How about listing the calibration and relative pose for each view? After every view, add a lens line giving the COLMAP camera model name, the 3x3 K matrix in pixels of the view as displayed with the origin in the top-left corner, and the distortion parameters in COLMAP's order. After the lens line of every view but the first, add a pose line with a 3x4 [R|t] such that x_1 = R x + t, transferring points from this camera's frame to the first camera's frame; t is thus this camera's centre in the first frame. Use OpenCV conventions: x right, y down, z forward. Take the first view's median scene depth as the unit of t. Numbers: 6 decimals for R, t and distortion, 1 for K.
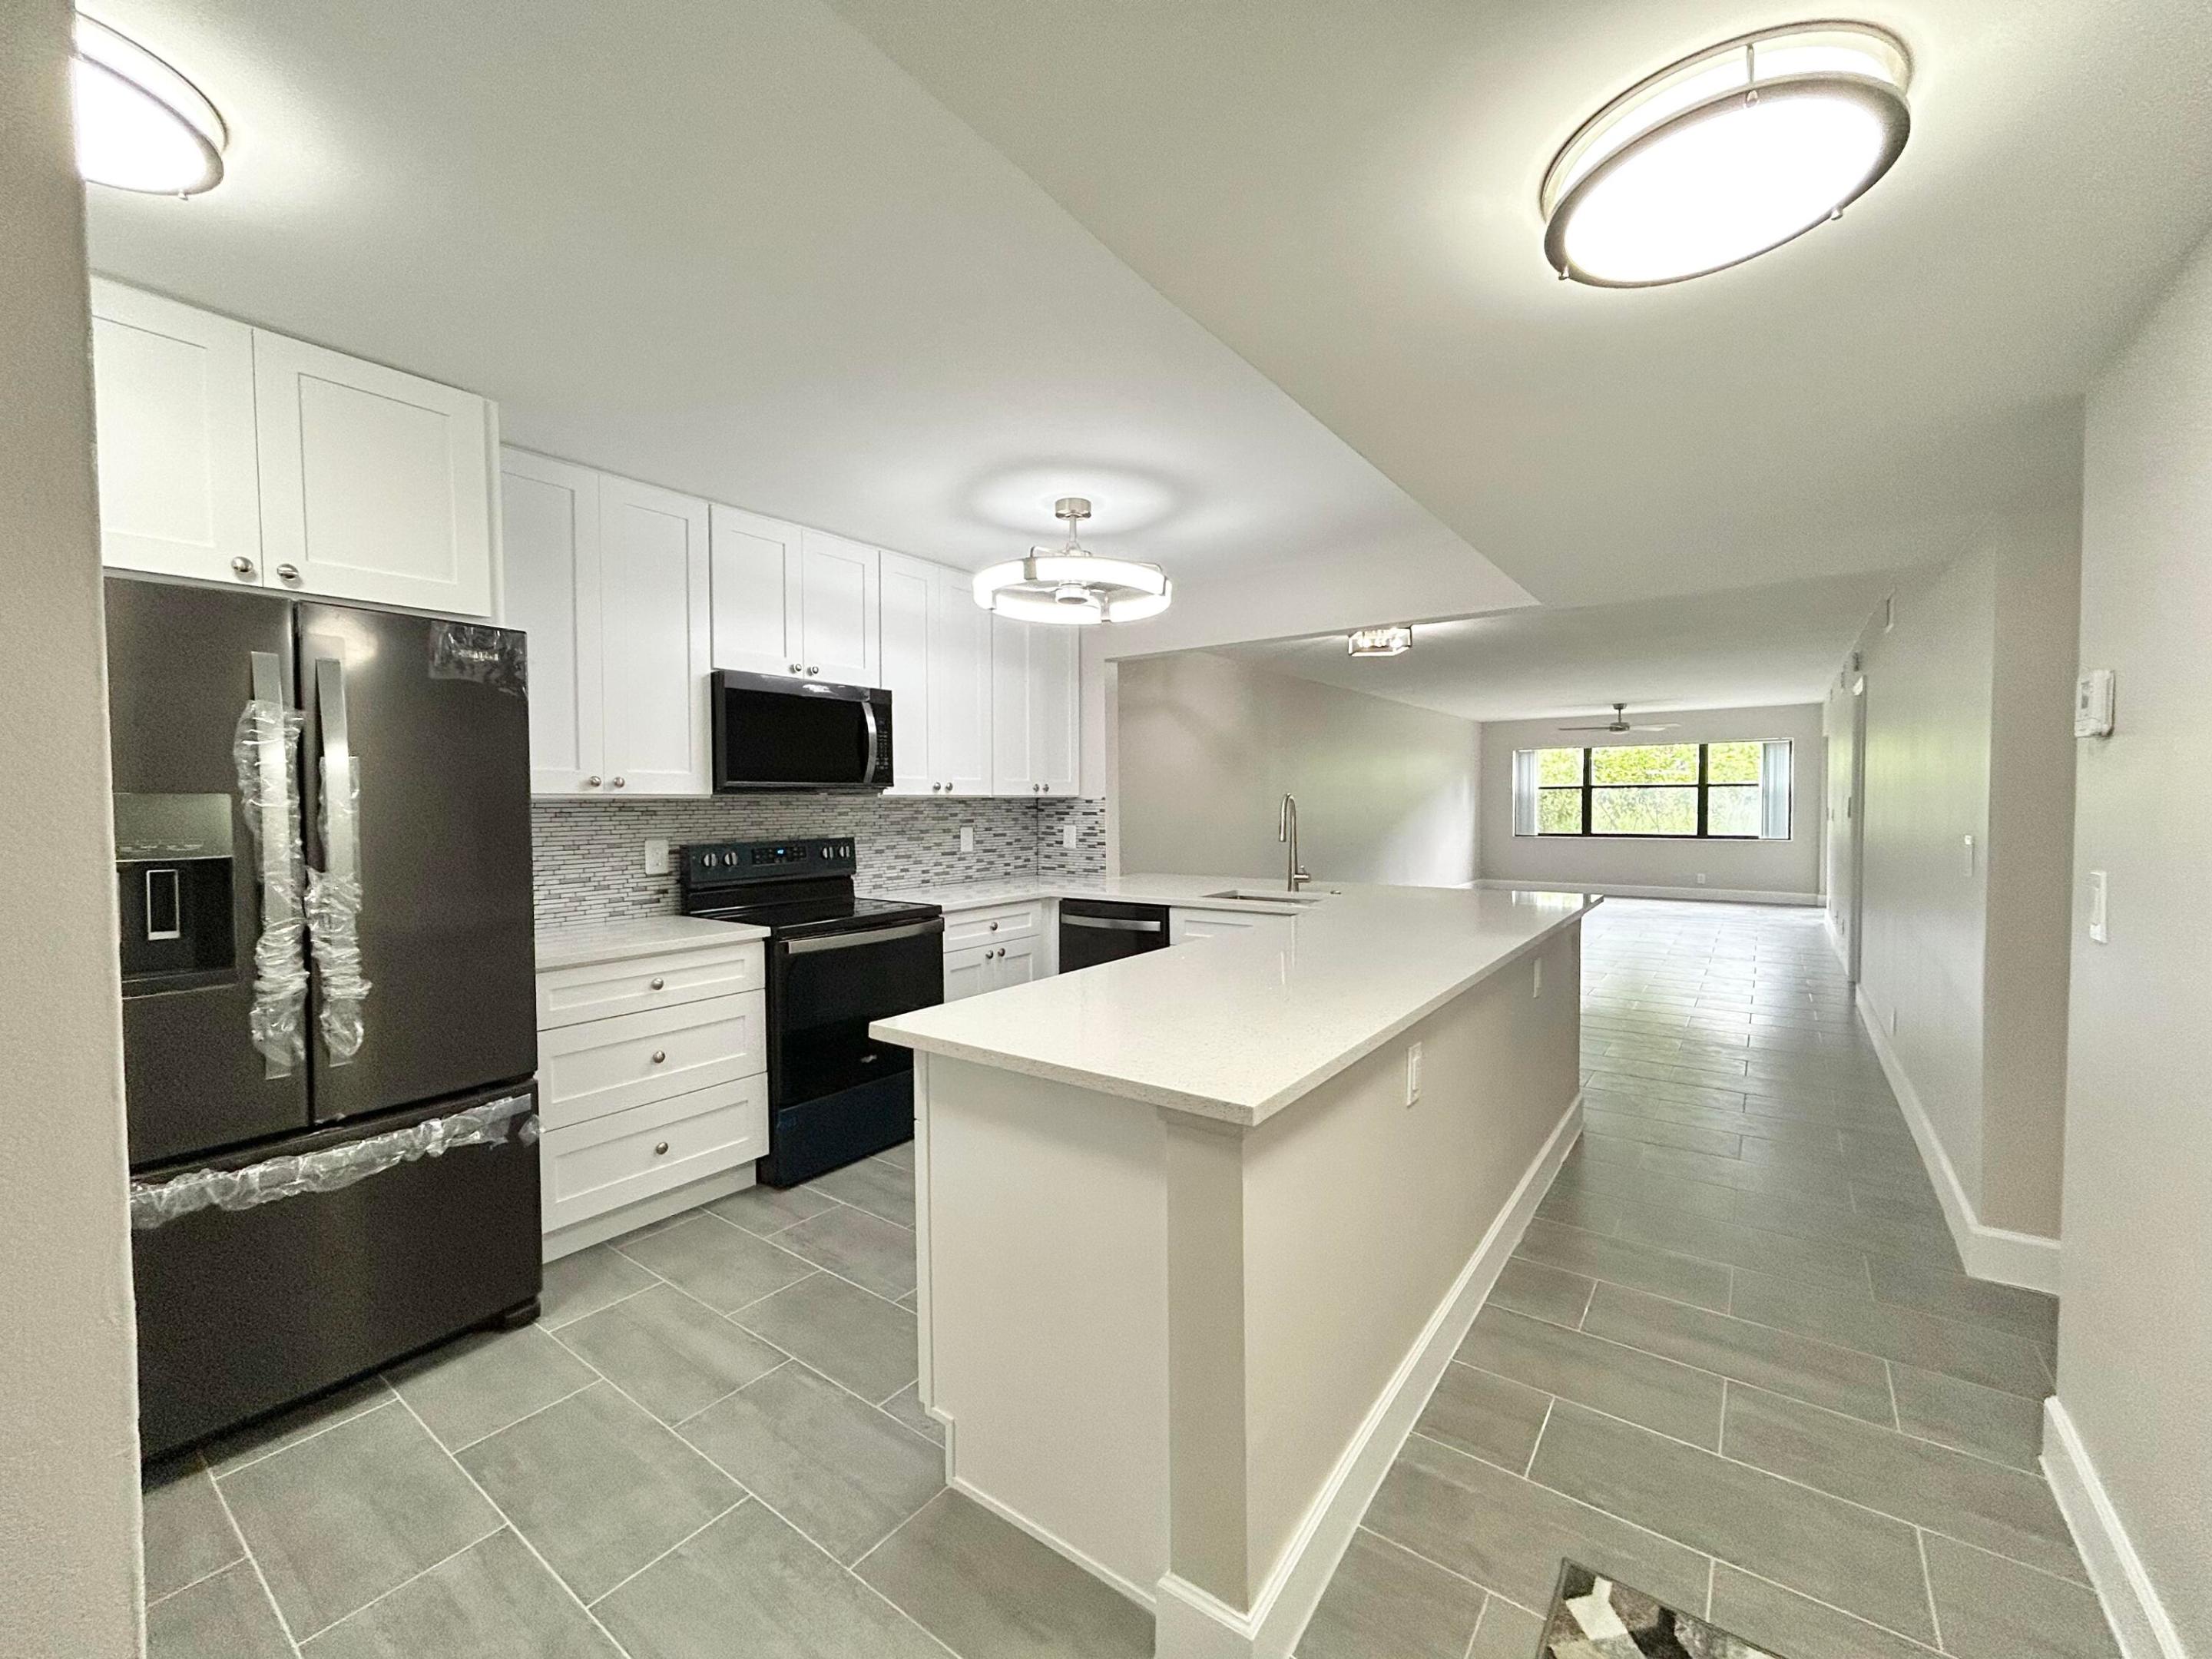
lens RADIAL K [[903.4, 0, 1111.9], [0, 903.4, 826.3], [0, 0, 1]] dist [-0.002800, 0.002472]
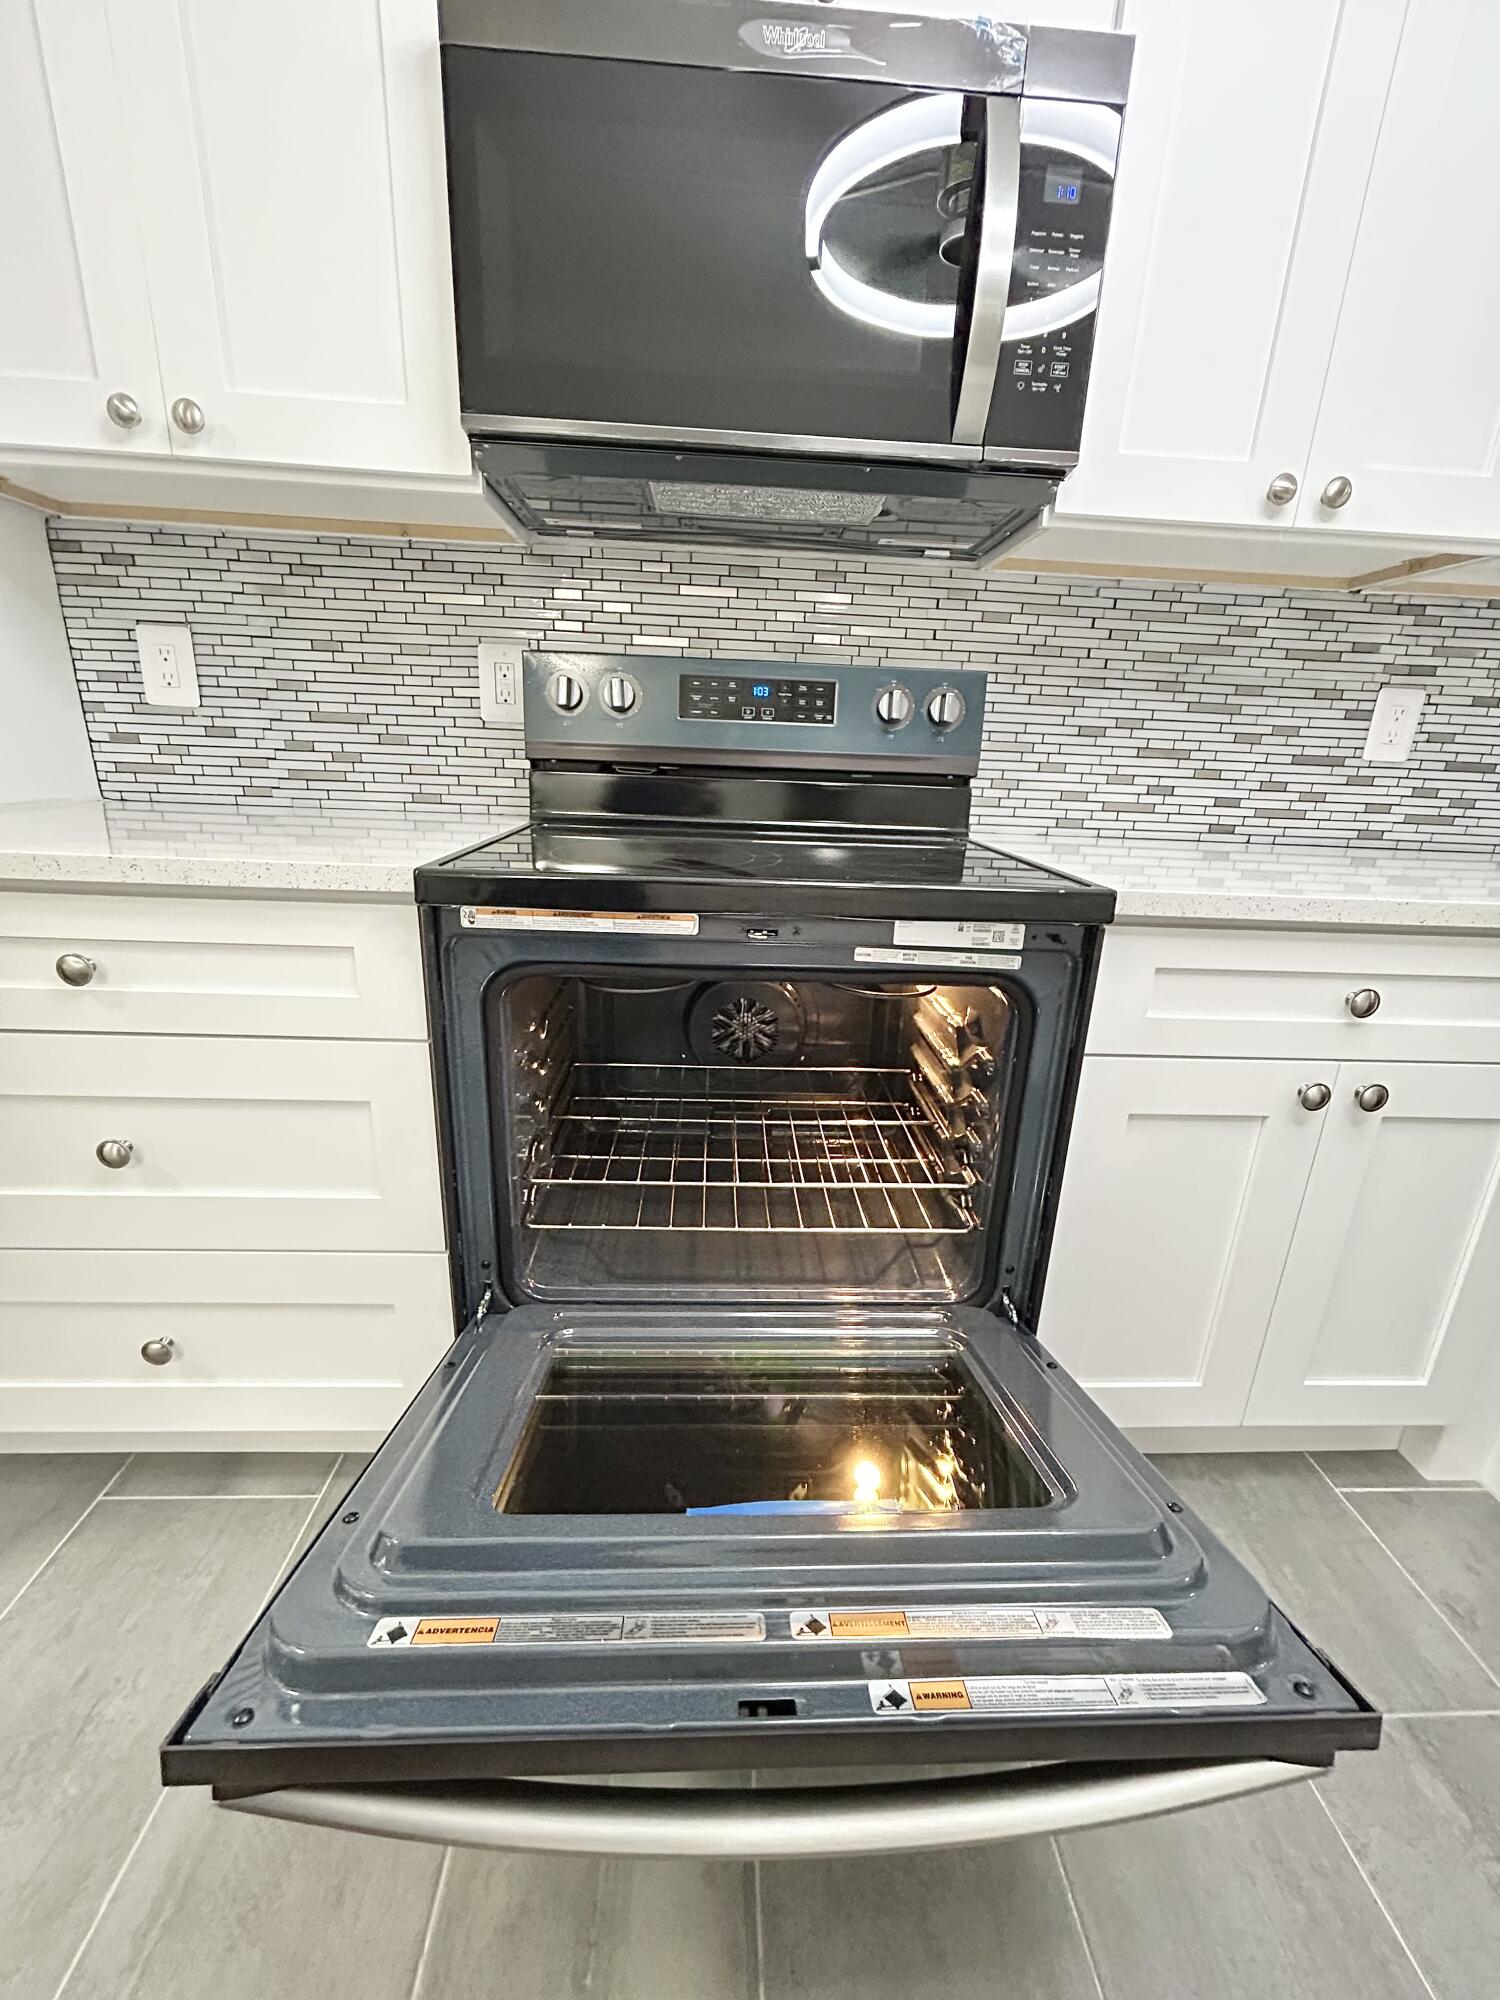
lens RADIAL K [[816.8, 0, 751.8], [0, 816.8, 1002.5], [0, 0, 1]] dist [-0.002800, 0.002472]
pose [[0.625664, 0.263851, -0.734116, -0.070318], [-0.069457, 0.956168, 0.284463, 0.057843], [0.776994, -0.126989, 0.616566, 0.766184]]
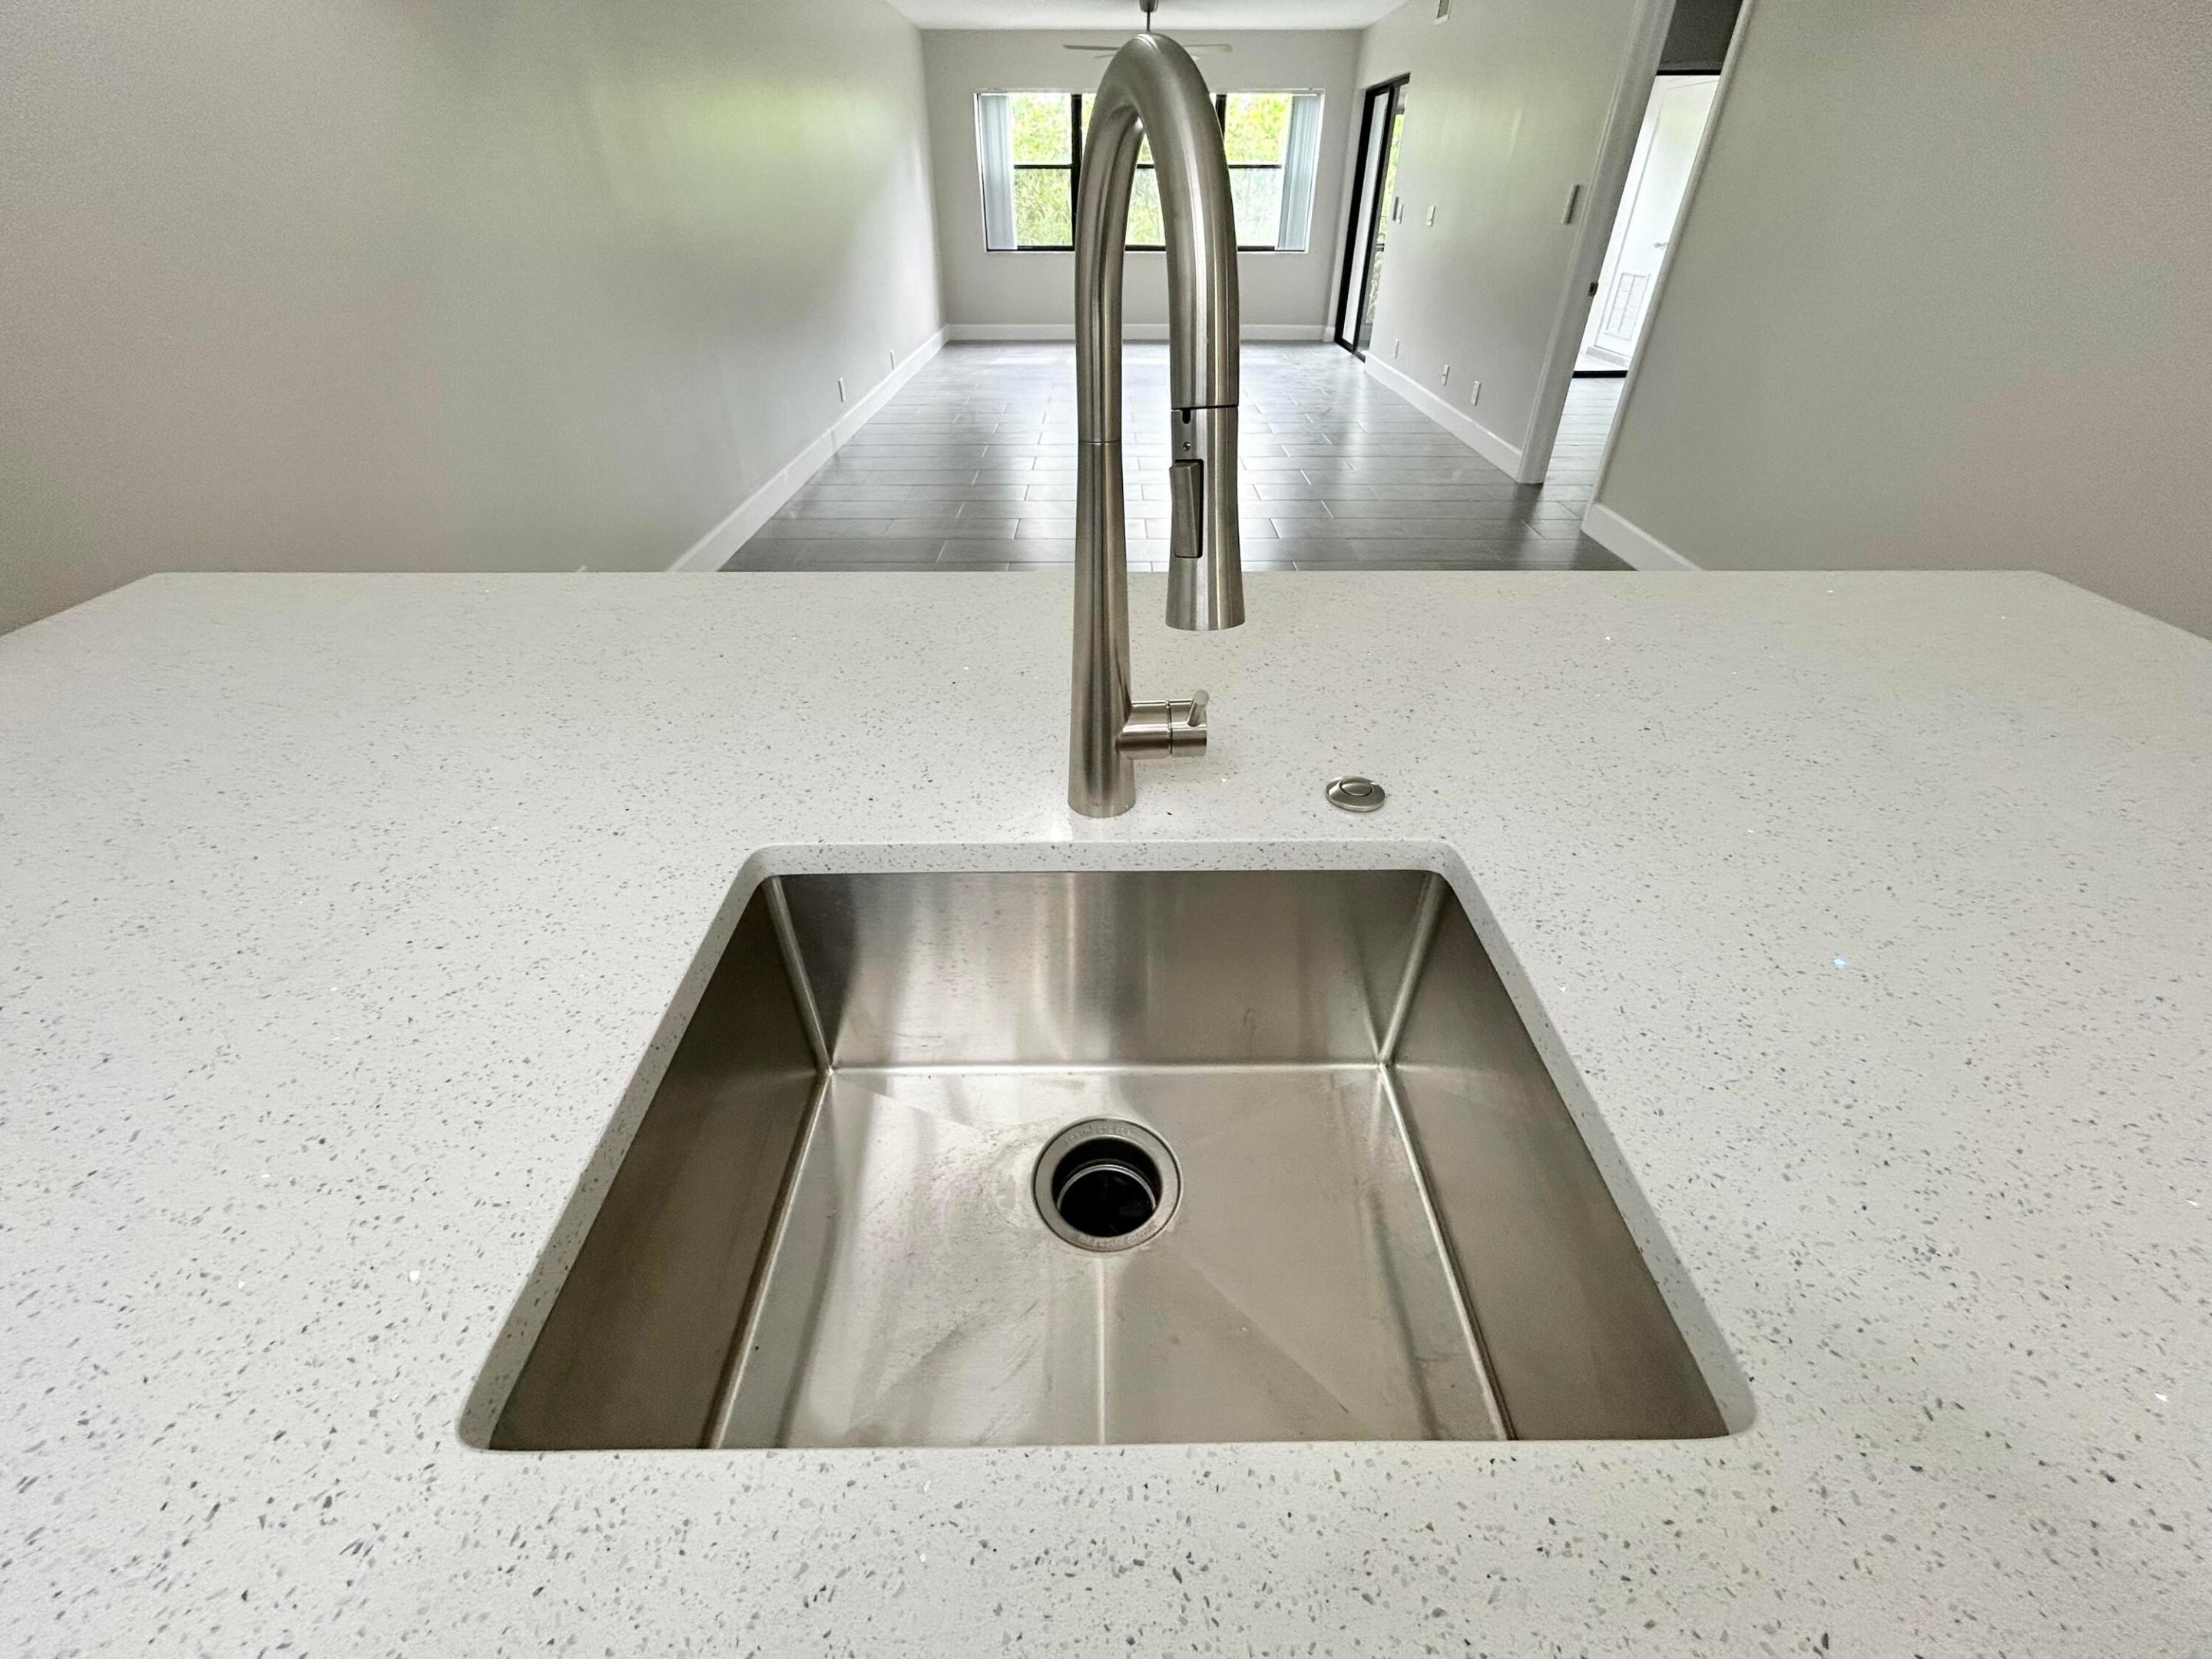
lens RADIAL K [[903.4, 0, 1113.6], [0, 903.4, 829.6], [0, 0, 1]] dist [-0.002800, 0.002472]
pose [[0.802909, -0.341818, 0.488363, 0.121645], [0.011313, 0.827851, 0.560834, -0.033636], [-0.595995, -0.444774, 0.668556, 0.983861]]
